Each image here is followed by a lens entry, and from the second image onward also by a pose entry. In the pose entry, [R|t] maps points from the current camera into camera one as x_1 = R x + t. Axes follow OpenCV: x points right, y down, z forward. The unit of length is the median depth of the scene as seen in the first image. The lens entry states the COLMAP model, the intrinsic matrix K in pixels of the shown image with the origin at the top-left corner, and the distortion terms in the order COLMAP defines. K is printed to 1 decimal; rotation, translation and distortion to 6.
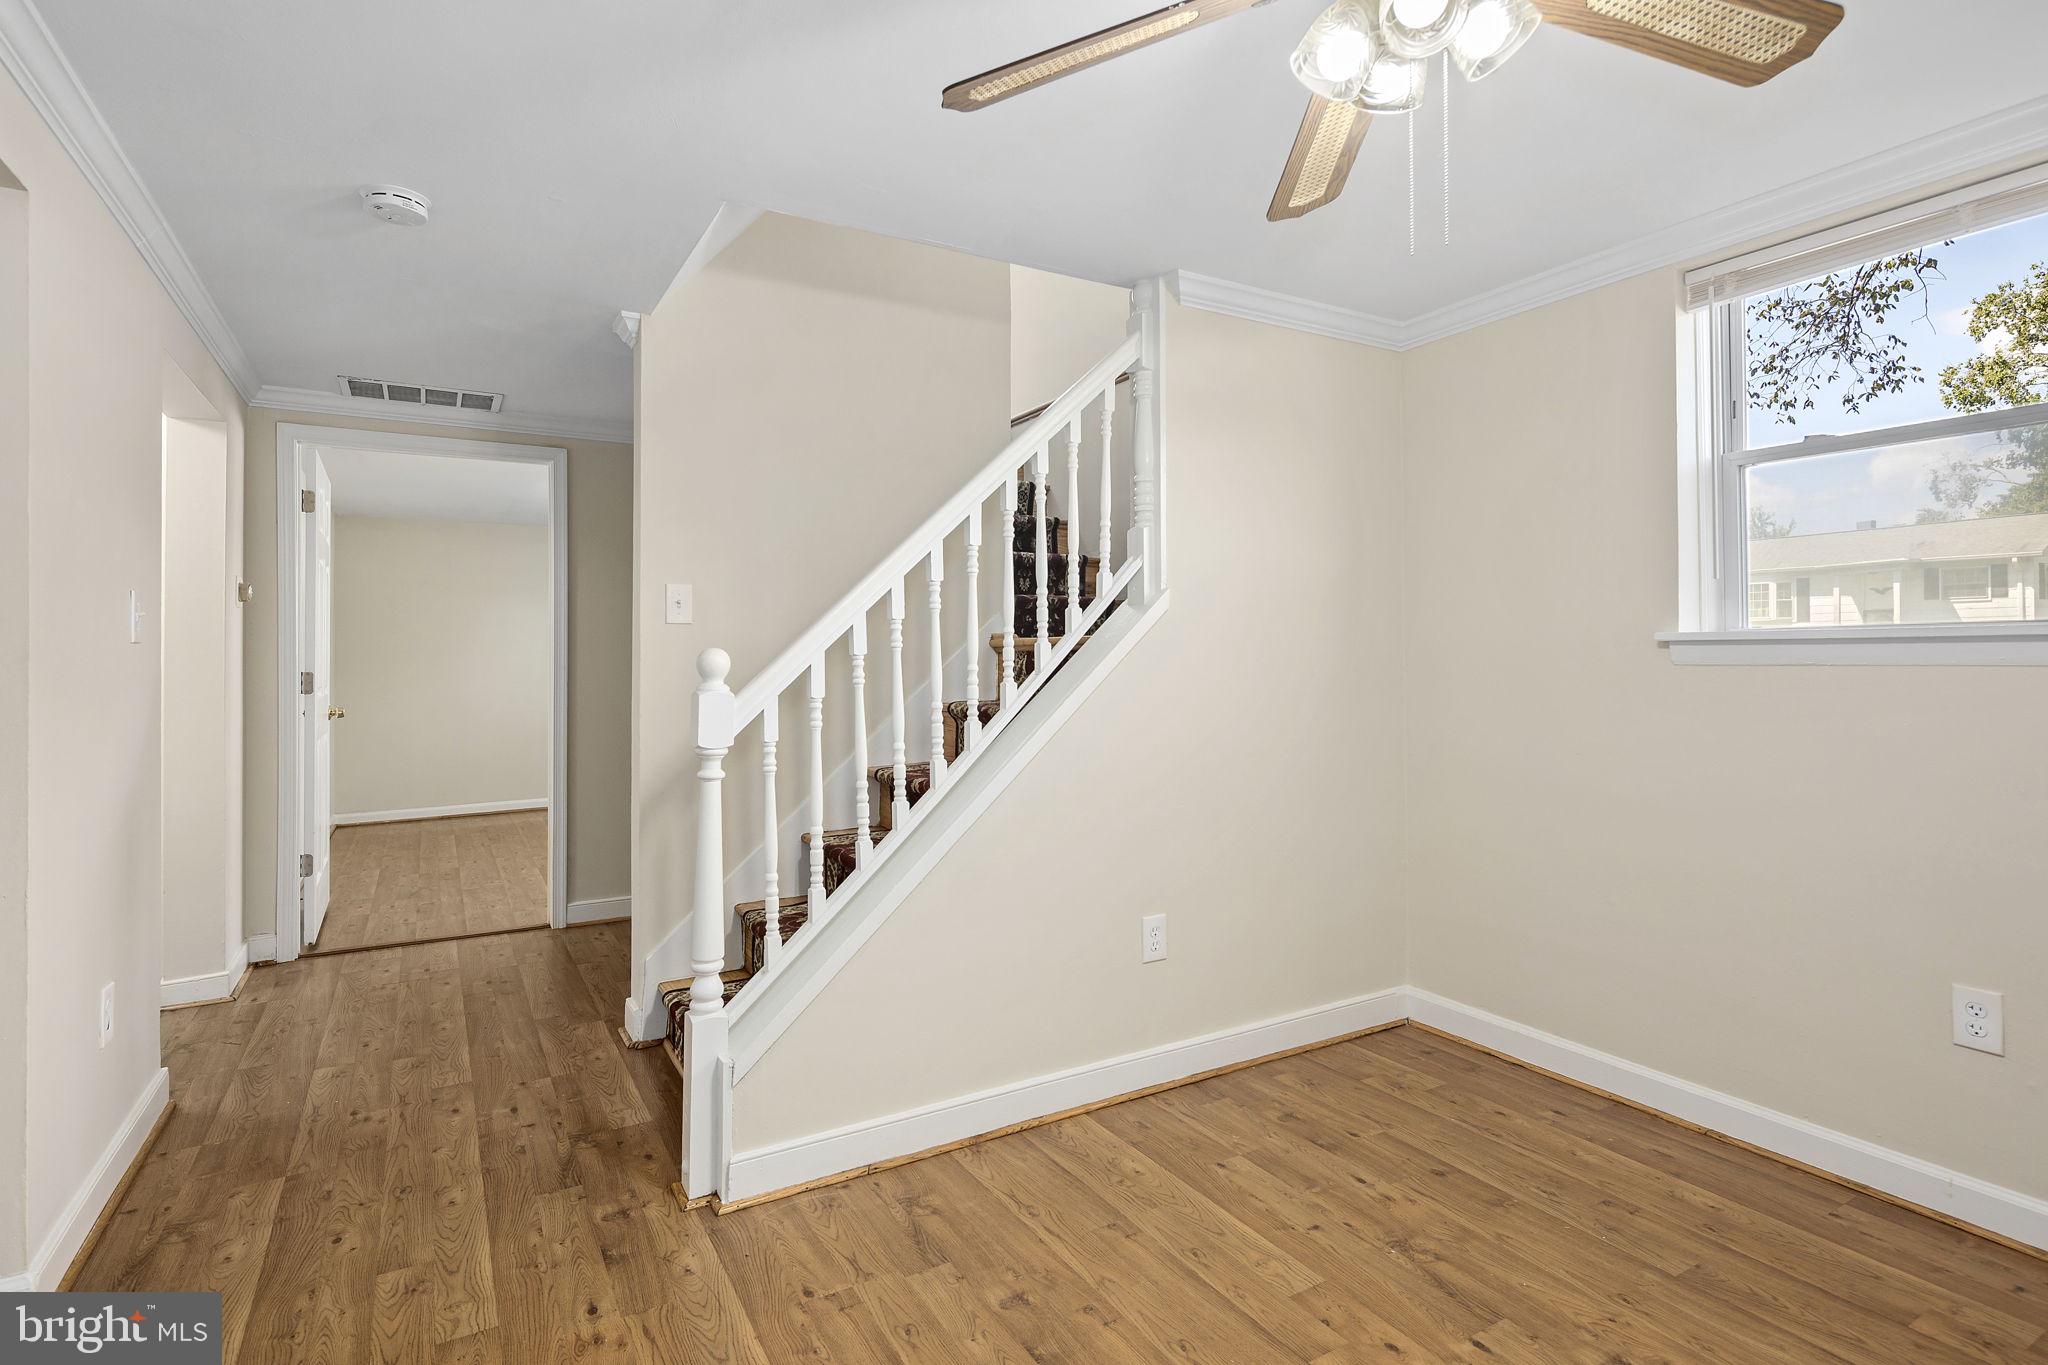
lens RADIAL K [[1022.1, 0, 1024.3], [0, 1022.1, 634.6], [0, 0, 1]] dist [0.004332, 0.000173]
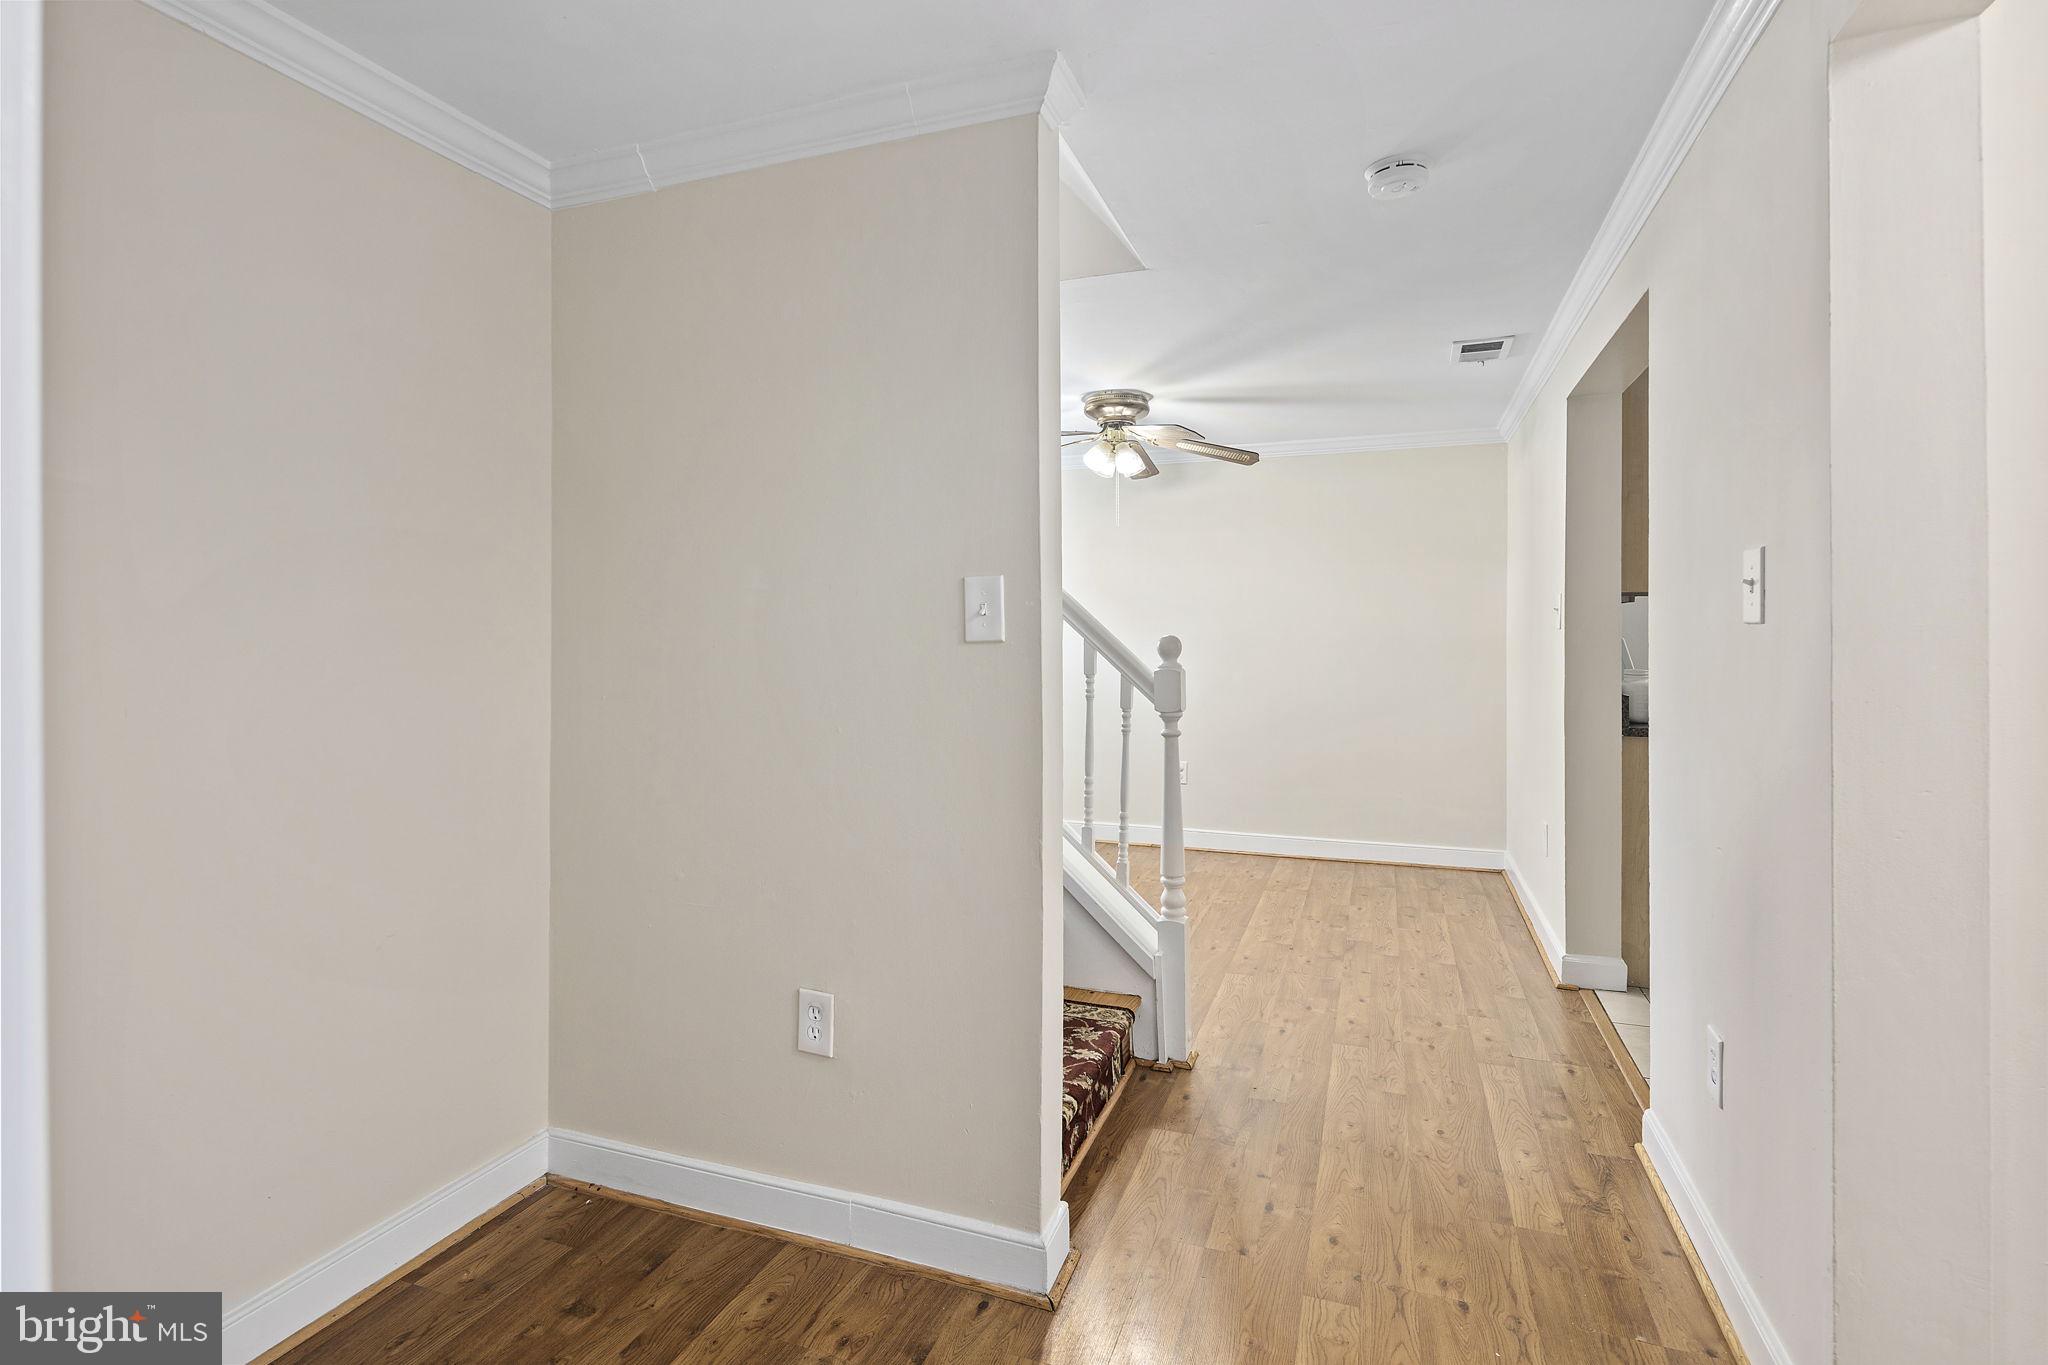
lens RADIAL K [[987.8, 0, 1024.0], [0, 987.8, 682.5], [0, 0, 1]] dist [0.000636, 0.000115]
pose [[-0.638937, -0.032696, 0.768564, -1.136418], [-0.007427, 0.999312, 0.036339, 0.031910], [-0.769223, 0.017510, -0.638740, 1.942046]]
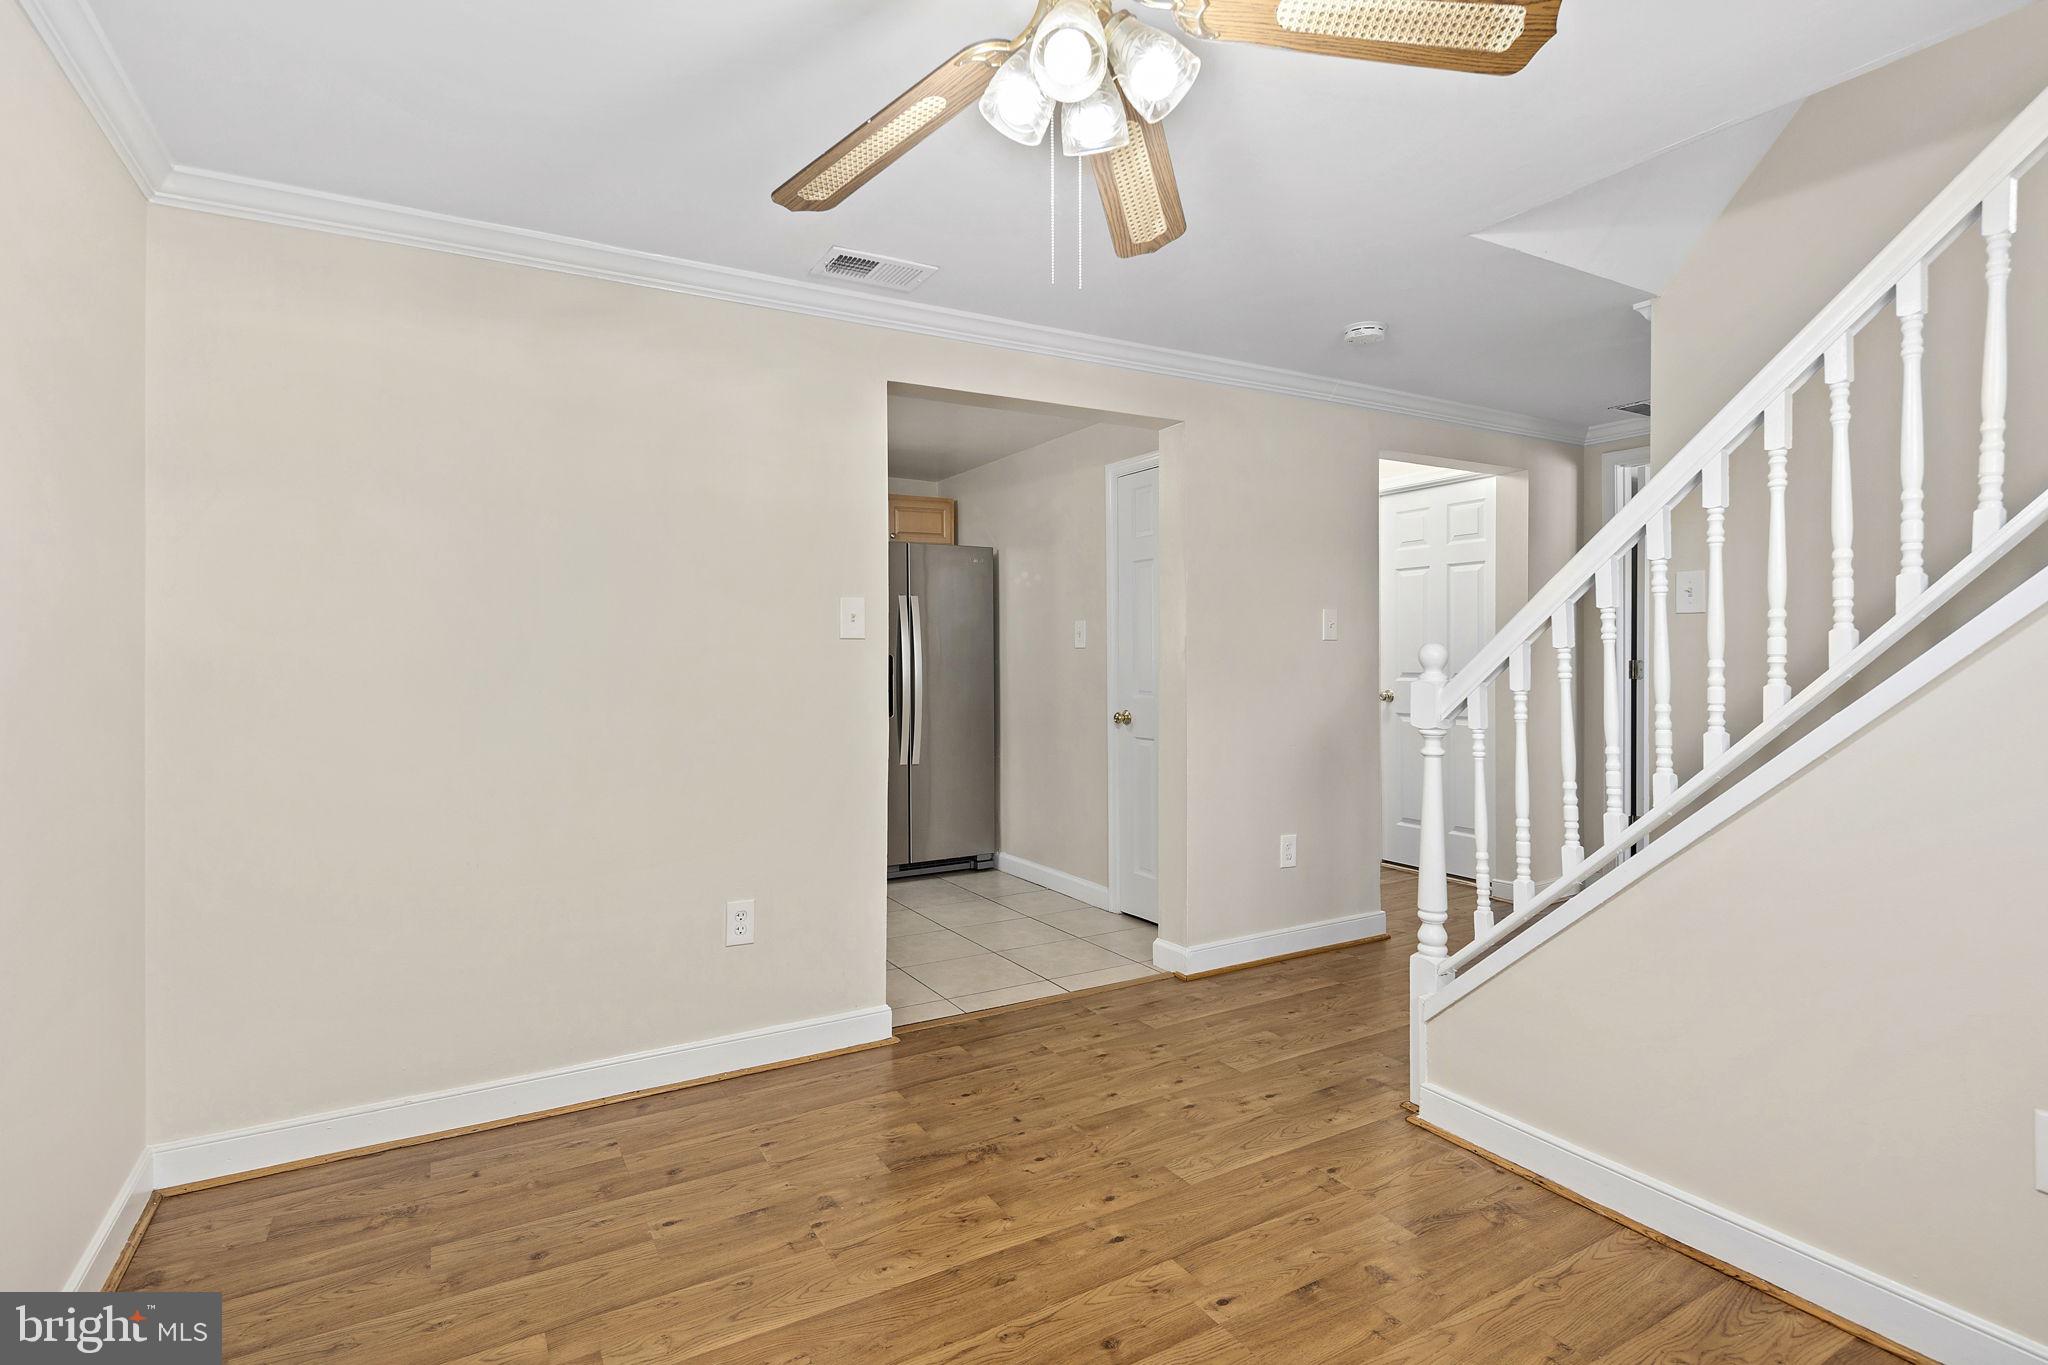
lens RADIAL K [[1008.4, 0, 1018.9], [0, 1008.4, 643.0], [0, 0, 1]] dist [0.001880, 0.000184]
pose [[0.000008, -0.004009, -0.999992, 0.844801], [0.014155, 0.999892, -0.004008, 0.012735], [0.999900, -0.014155, 0.000065, 0.541835]]
